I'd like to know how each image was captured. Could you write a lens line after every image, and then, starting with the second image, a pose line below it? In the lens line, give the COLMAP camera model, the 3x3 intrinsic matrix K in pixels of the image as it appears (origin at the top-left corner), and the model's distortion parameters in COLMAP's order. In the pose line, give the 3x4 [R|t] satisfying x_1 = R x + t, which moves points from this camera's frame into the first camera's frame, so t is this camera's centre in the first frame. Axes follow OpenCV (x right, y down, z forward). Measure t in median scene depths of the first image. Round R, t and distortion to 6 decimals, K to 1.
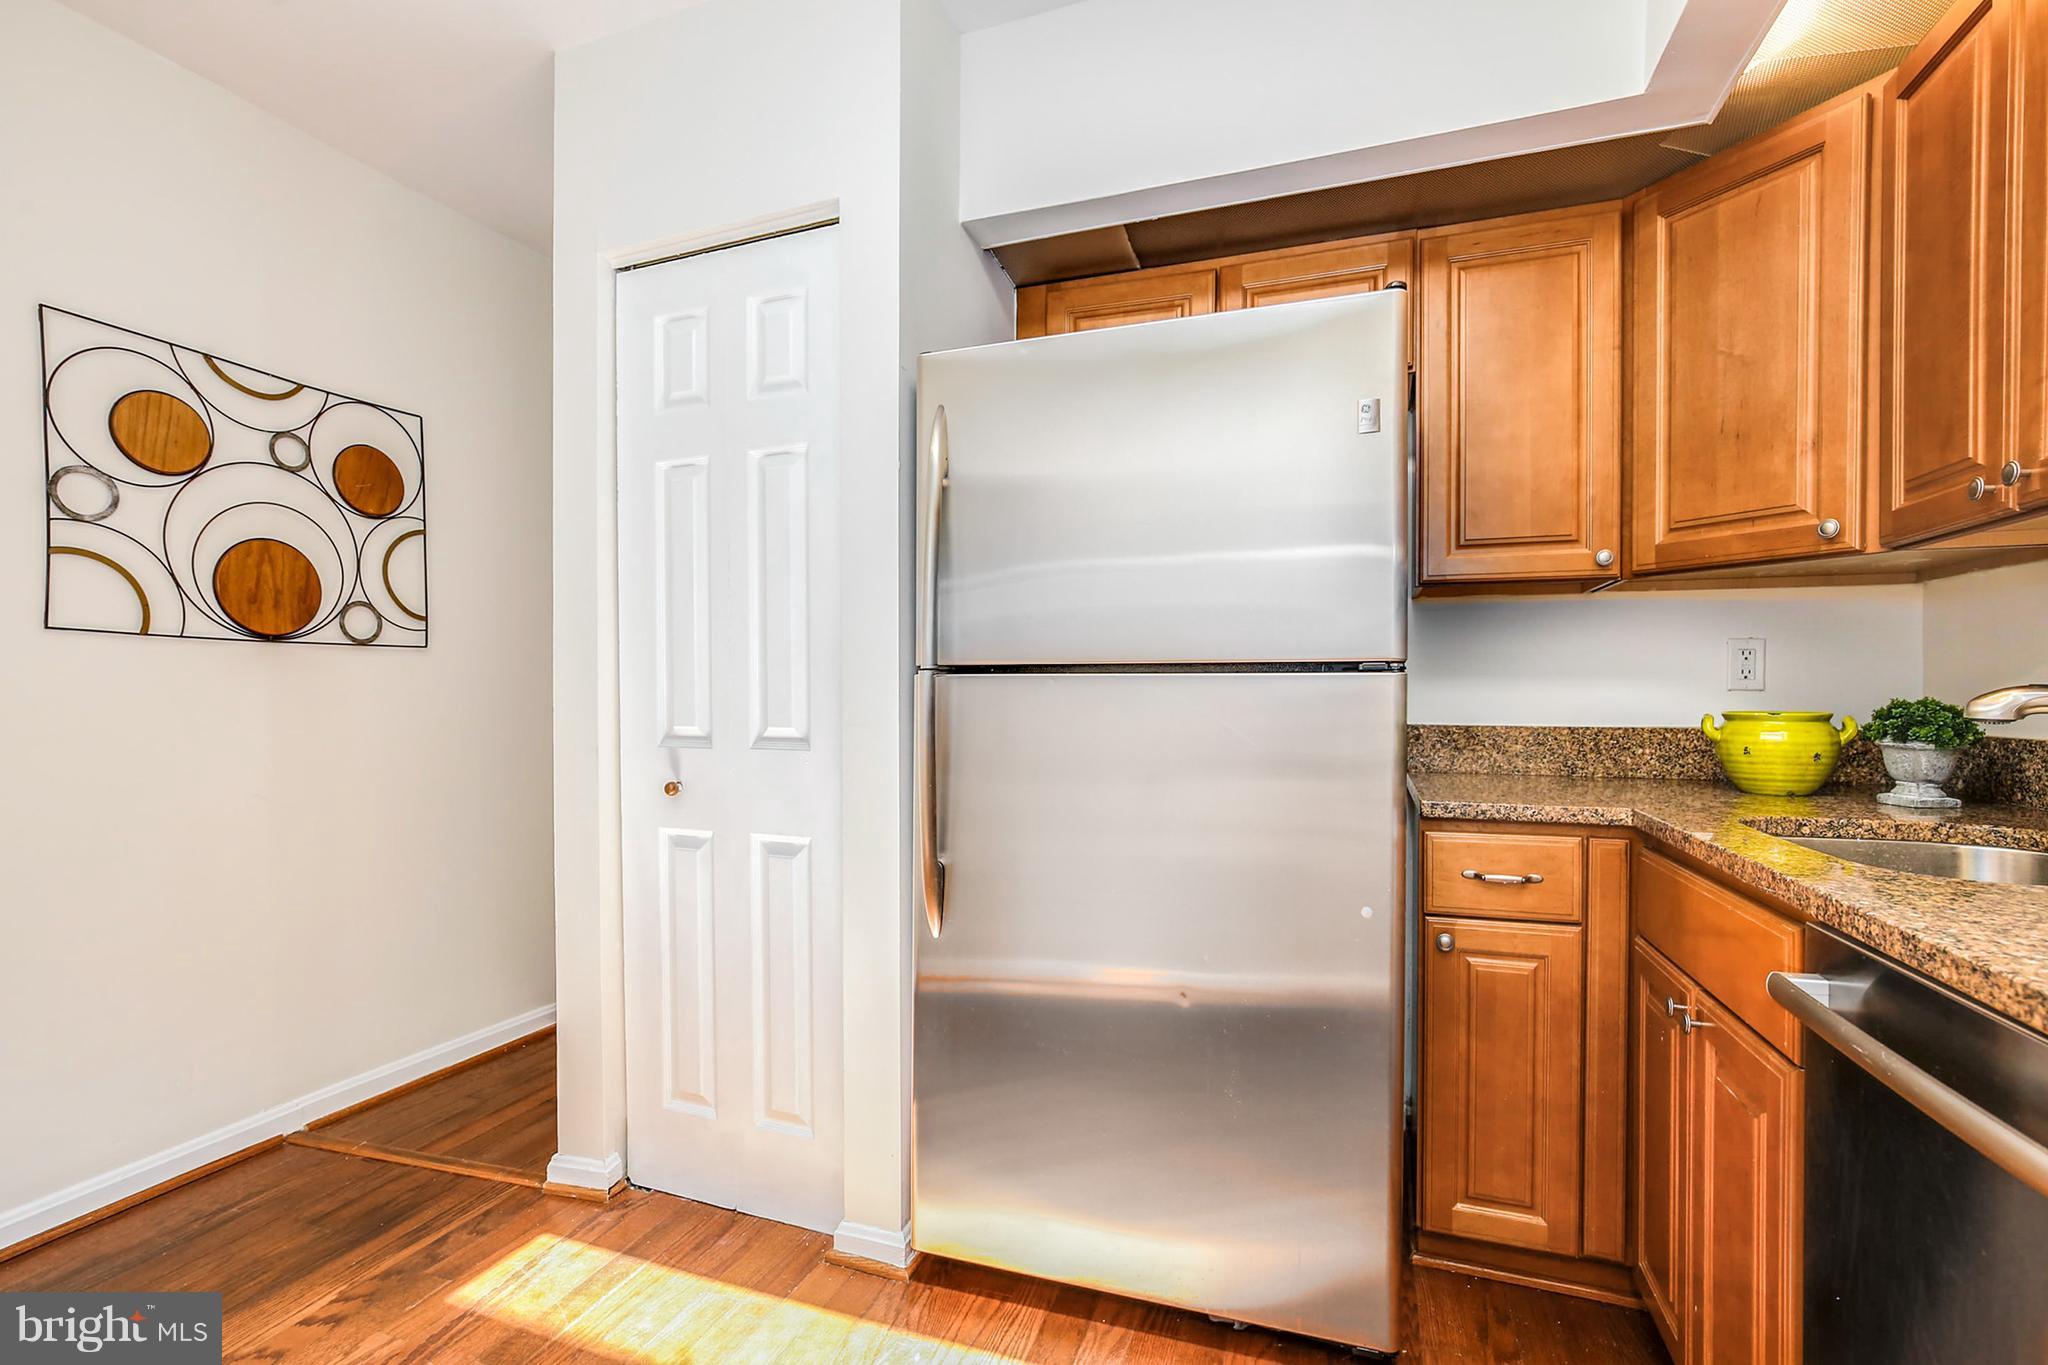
lens RADIAL K [[934.8, 0, 1019.9], [0, 934.8, 707.3], [0, 0, 1]] dist [-0.001892, -0.000178]
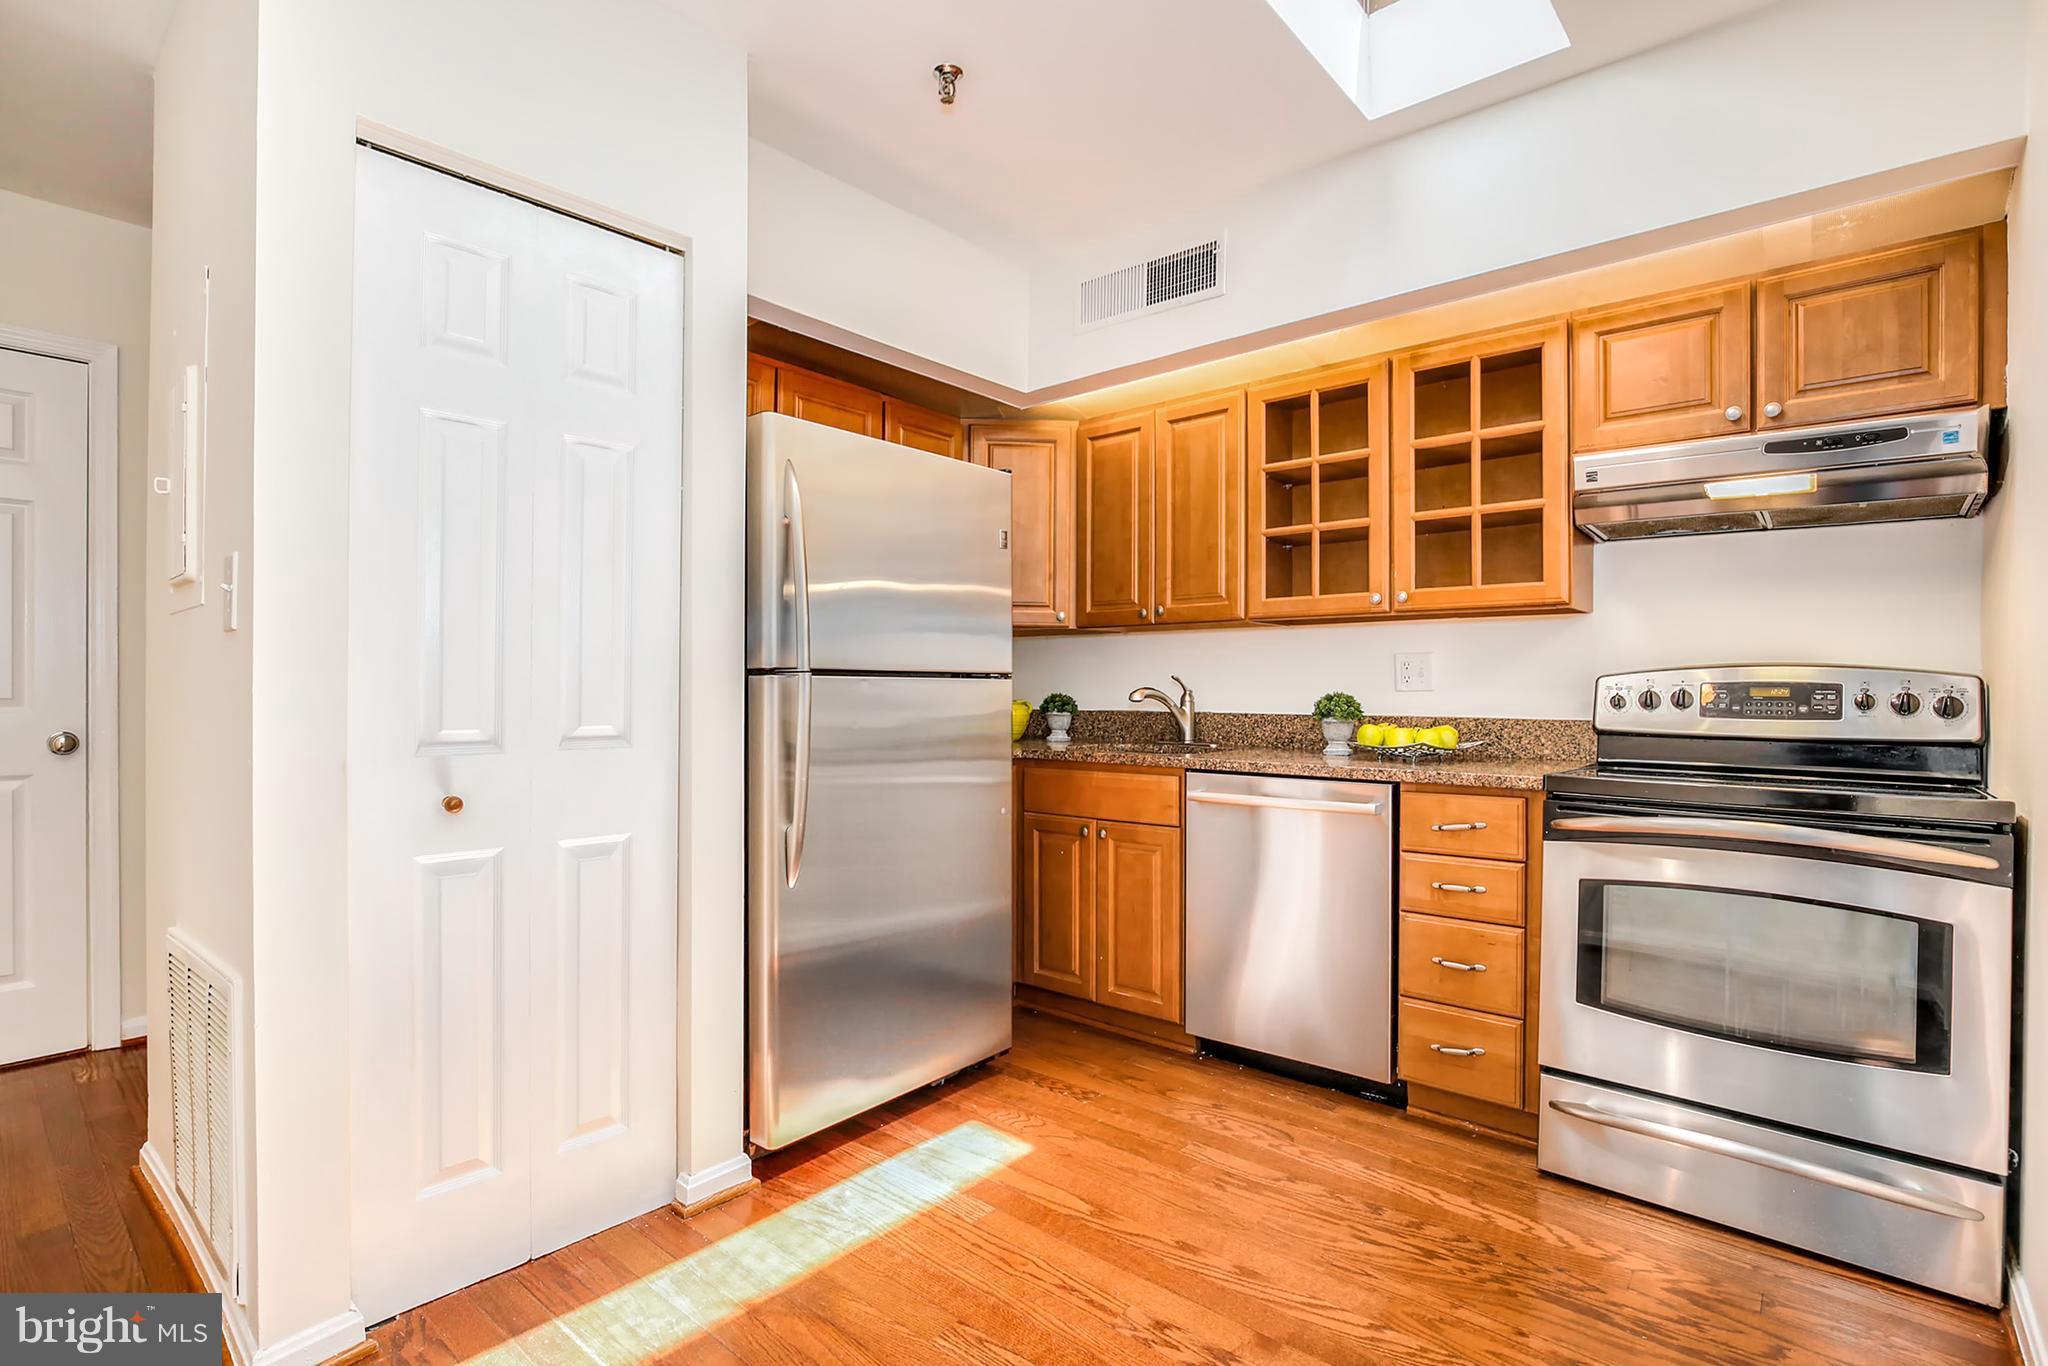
lens RADIAL K [[949.3, 0, 1022.1], [0, 949.3, 701.5], [0, 0, 1]] dist [-0.023109, 0.000274]
pose [[0.349625, -0.010826, 0.936827, -1.084470], [0.010117, 0.999919, 0.007779, -0.006850], [-0.936835, 0.006758, 0.349706, 0.255836]]
